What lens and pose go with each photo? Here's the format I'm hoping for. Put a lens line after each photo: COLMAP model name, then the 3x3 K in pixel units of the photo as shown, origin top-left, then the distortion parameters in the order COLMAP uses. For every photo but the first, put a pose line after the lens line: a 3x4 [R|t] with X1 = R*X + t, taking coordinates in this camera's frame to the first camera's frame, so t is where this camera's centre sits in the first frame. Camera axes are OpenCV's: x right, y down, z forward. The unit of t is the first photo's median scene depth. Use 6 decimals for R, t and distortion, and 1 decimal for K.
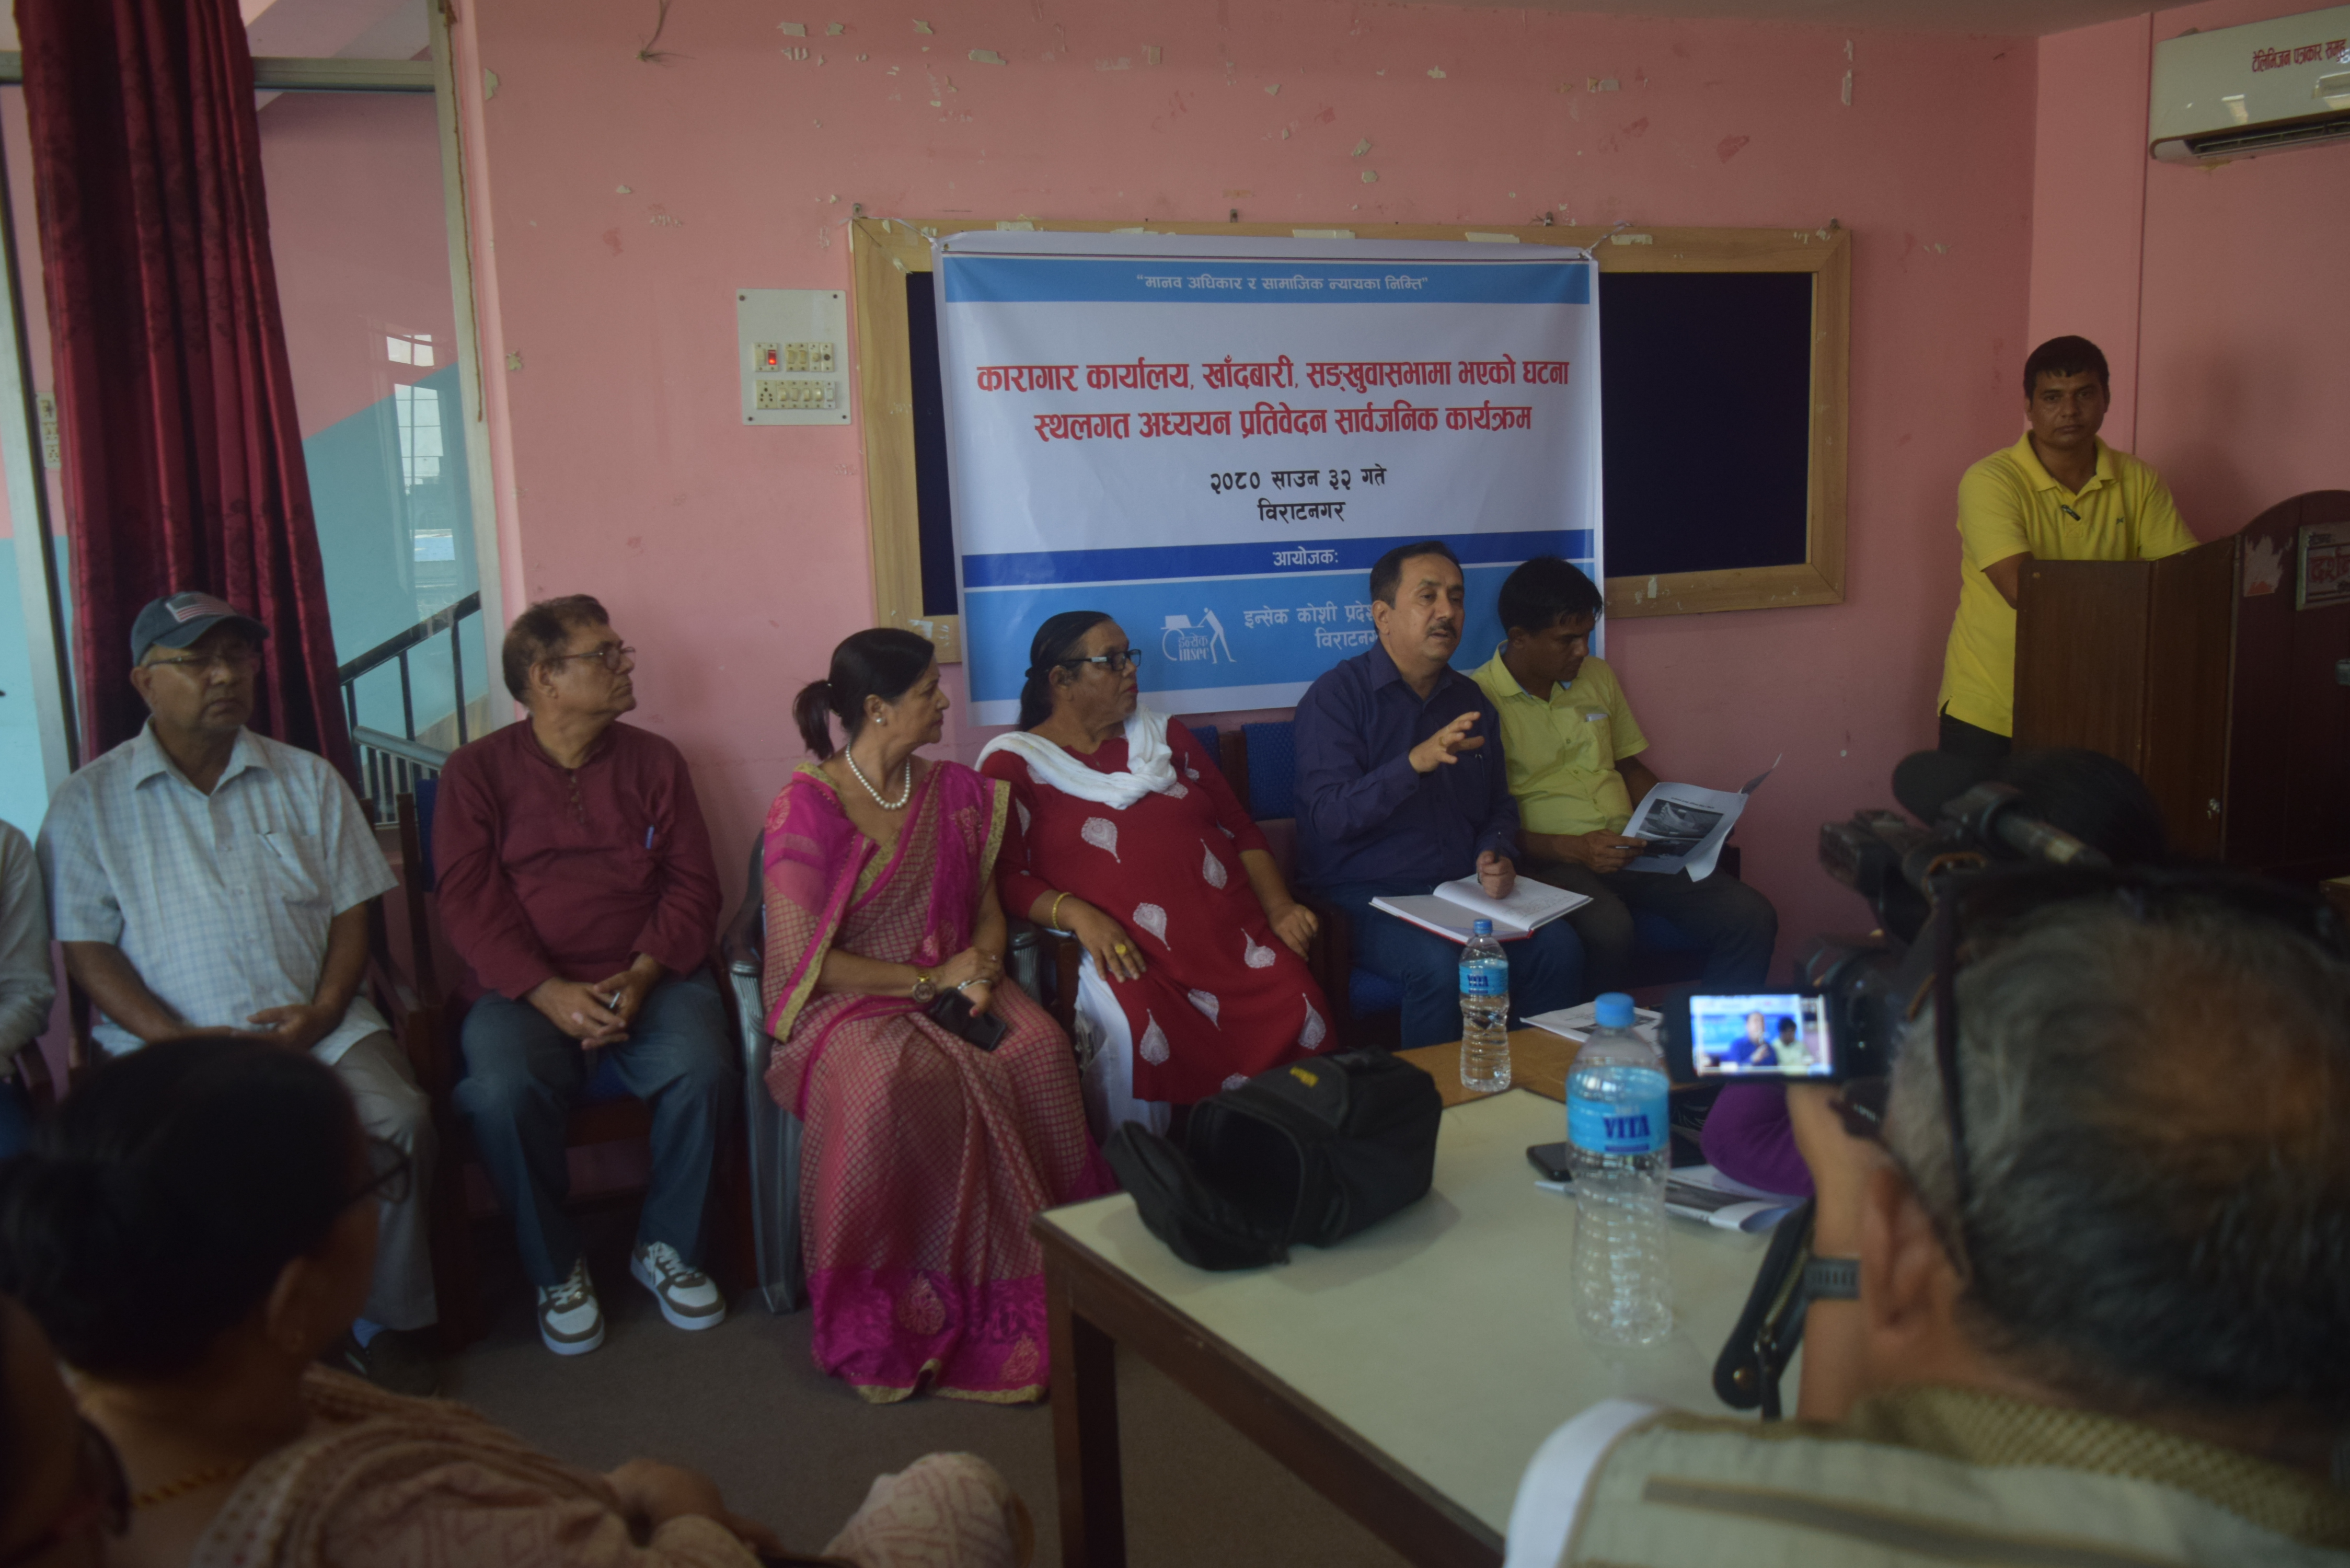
lens RADIAL K [[1871.3, 0, 1177.3], [0, 1871.3, 772.3], [0, 0, 1]] dist [-0.032829, 0.043407]
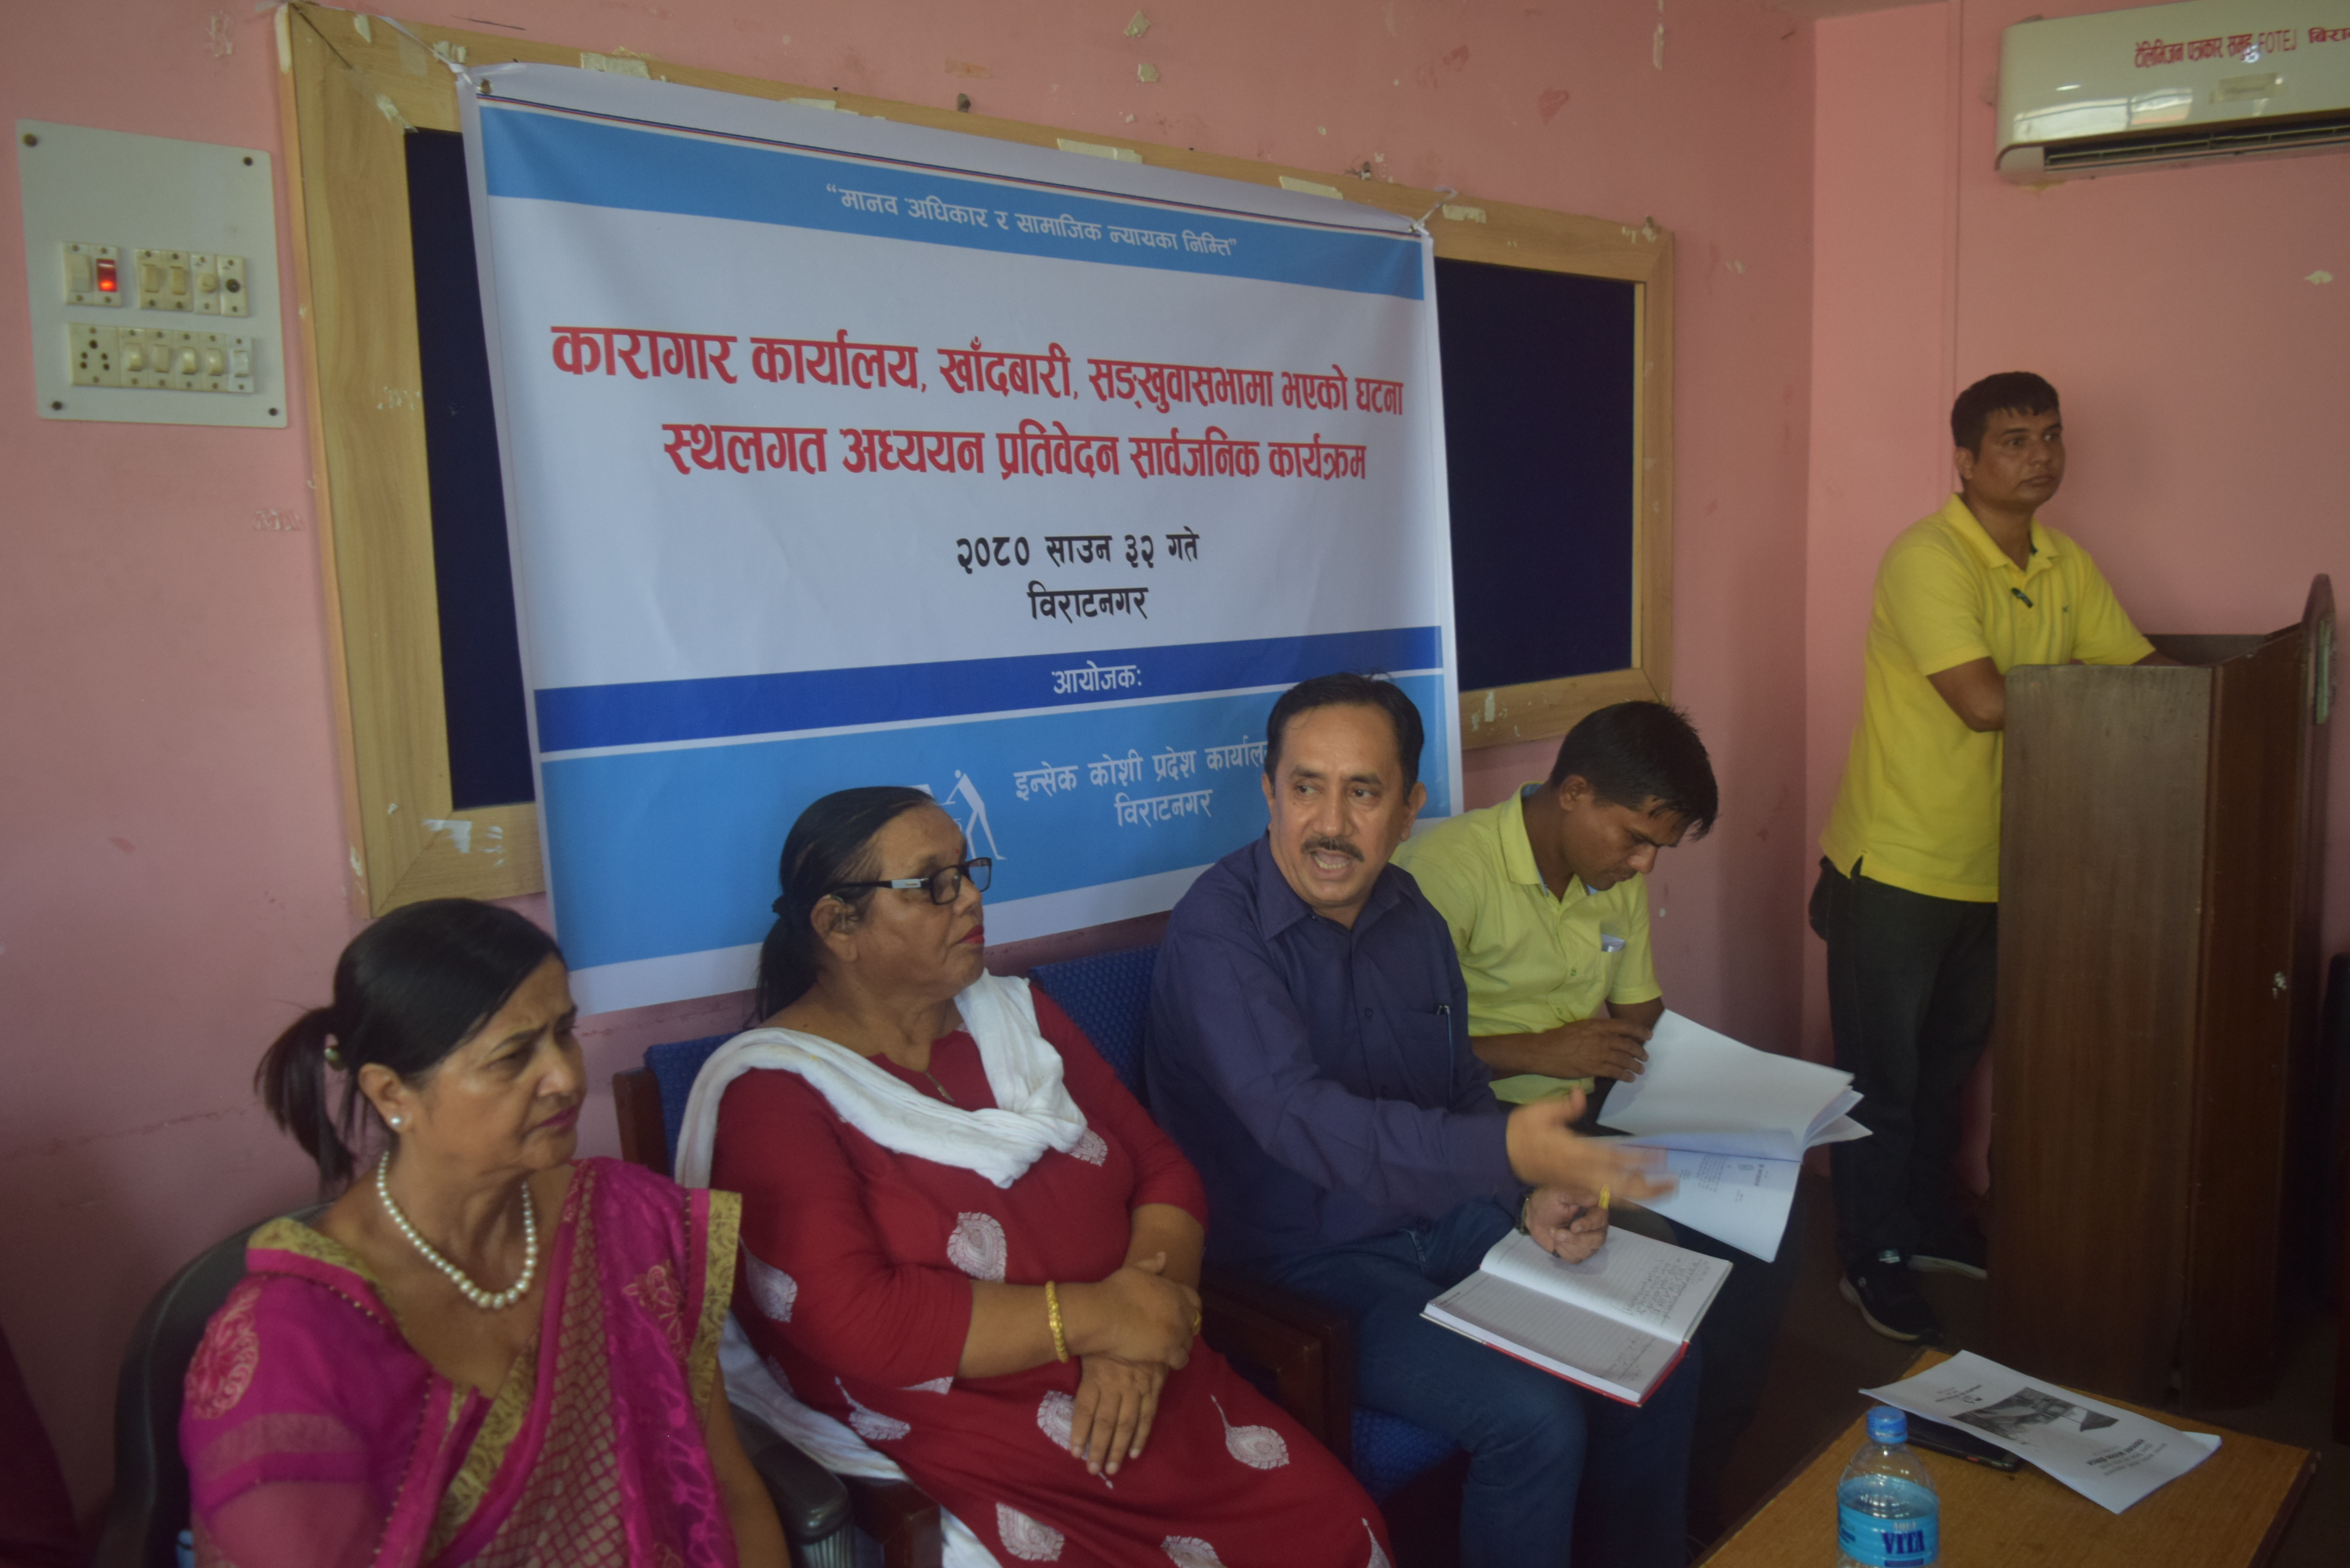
lens RADIAL K [[1857.7, 0, 1175.0], [0, 1857.7, 775.2], [0, 0, 1]] dist [-0.014122, 0.009367]
pose [[0.916997, -0.038217, 0.397058, -0.151250], [0.054808, 0.998030, -0.030517, -0.065244], [-0.395110, 0.049746, 0.917286, 0.449170]]
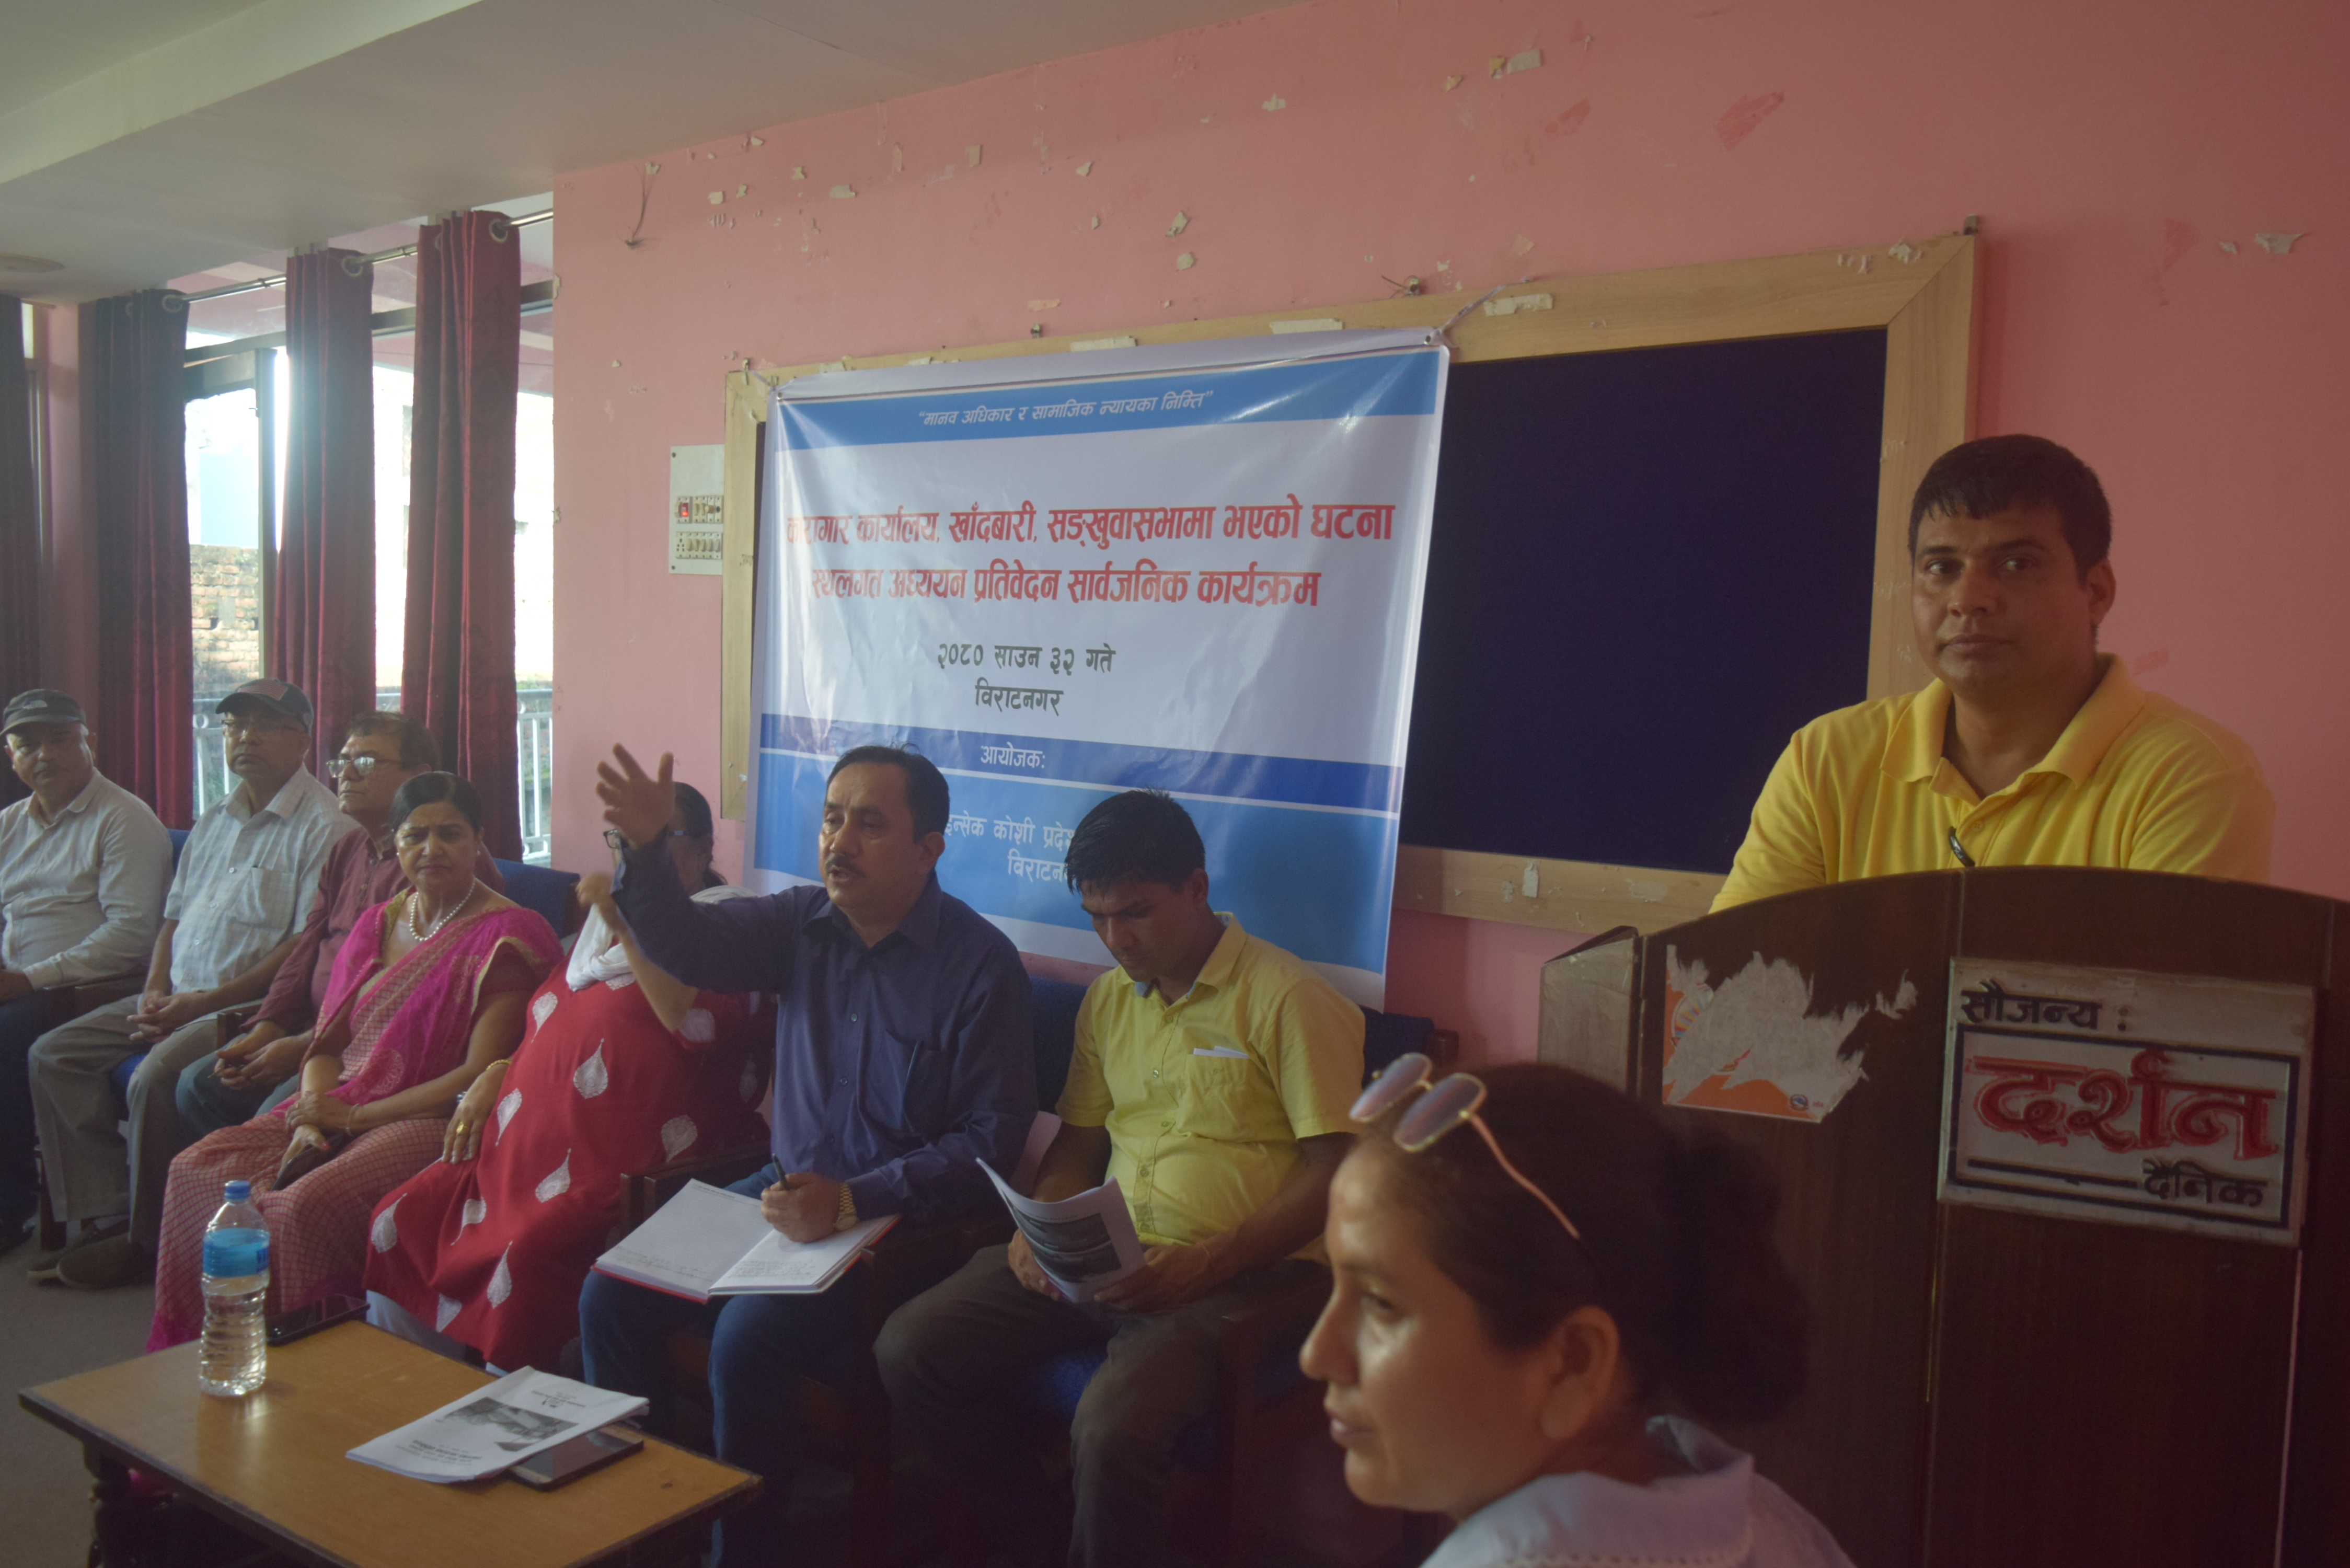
lens RADIAL K [[1843.1, 0, 1183.8], [0, 1843.1, 776.8], [0, 0, 1]] dist [-0.015906, 0.001415]
pose [[0.520995, 0.111140, -0.846293, 0.770338], [-0.181818, 0.983182, 0.017186, -0.135143], [0.833970, 0.144918, 0.532440, 0.663071]]
